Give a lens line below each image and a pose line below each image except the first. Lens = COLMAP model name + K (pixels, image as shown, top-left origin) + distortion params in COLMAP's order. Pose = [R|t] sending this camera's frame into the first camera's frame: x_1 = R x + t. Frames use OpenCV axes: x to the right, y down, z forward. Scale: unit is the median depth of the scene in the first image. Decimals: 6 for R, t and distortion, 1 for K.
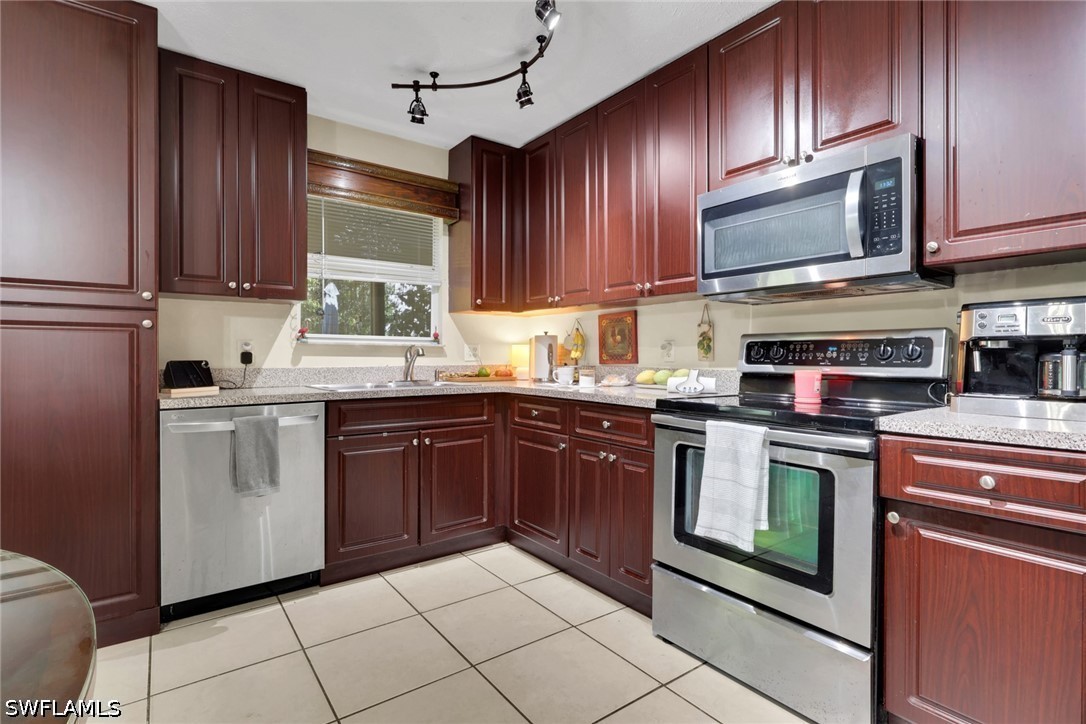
lens RADIAL K [[527.9, 0, 543.0], [0, 527.9, 362.0], [0, 0, 1]] dist [-0.001092, -0.000146]
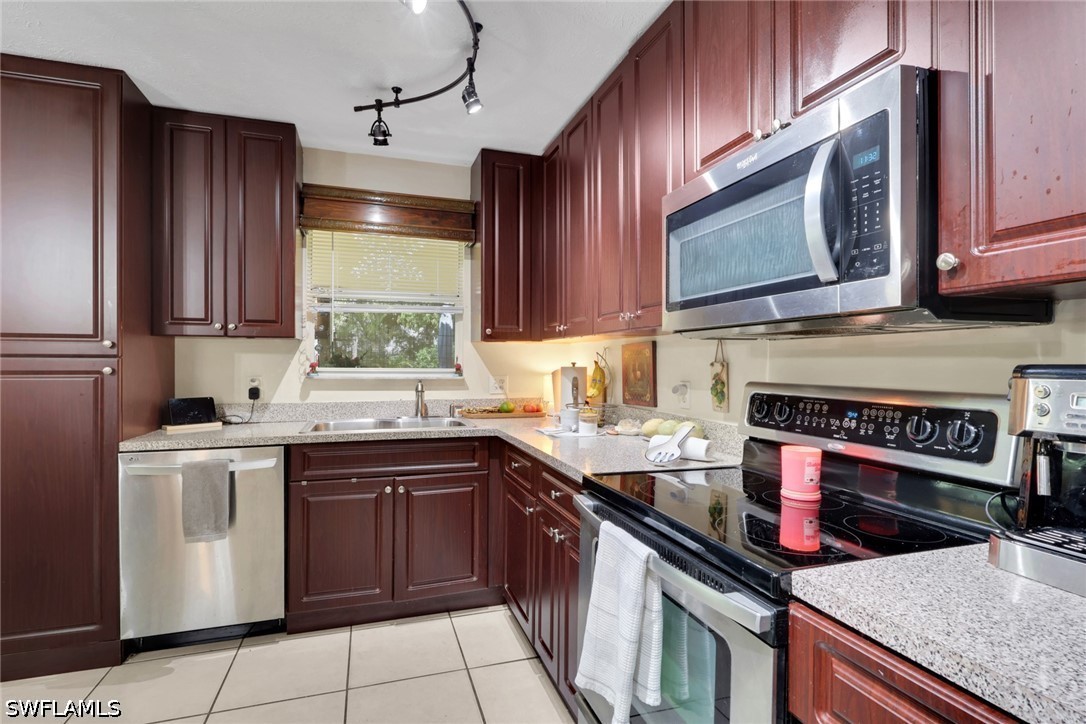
lens RADIAL K [[532.1, 0, 541.6], [0, 532.1, 366.9], [0, 0, 1]] dist [-0.000067, -0.000077]
pose [[0.948739, 0.005254, -0.316018, 0.330101], [-0.006689, 0.999972, -0.003456, -0.066499], [0.315991, 0.005392, 0.948747, 0.215614]]
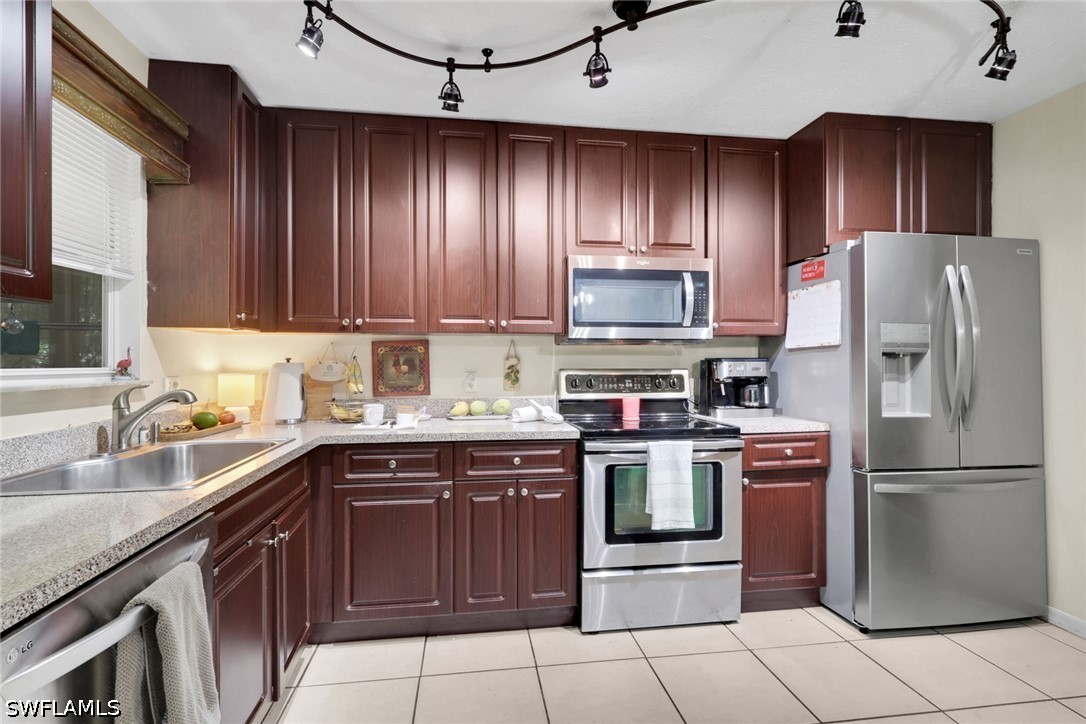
lens RADIAL K [[514.9, 0, 543.2], [0, 514.9, 366.0], [0, 0, 1]] dist [-0.002032, -0.000177]
pose [[0.468357, -0.009712, 0.883486, -0.684978], [0.011695, 0.999920, 0.004793, -0.063744], [-0.883462, 0.008088, 0.468433, 0.456205]]
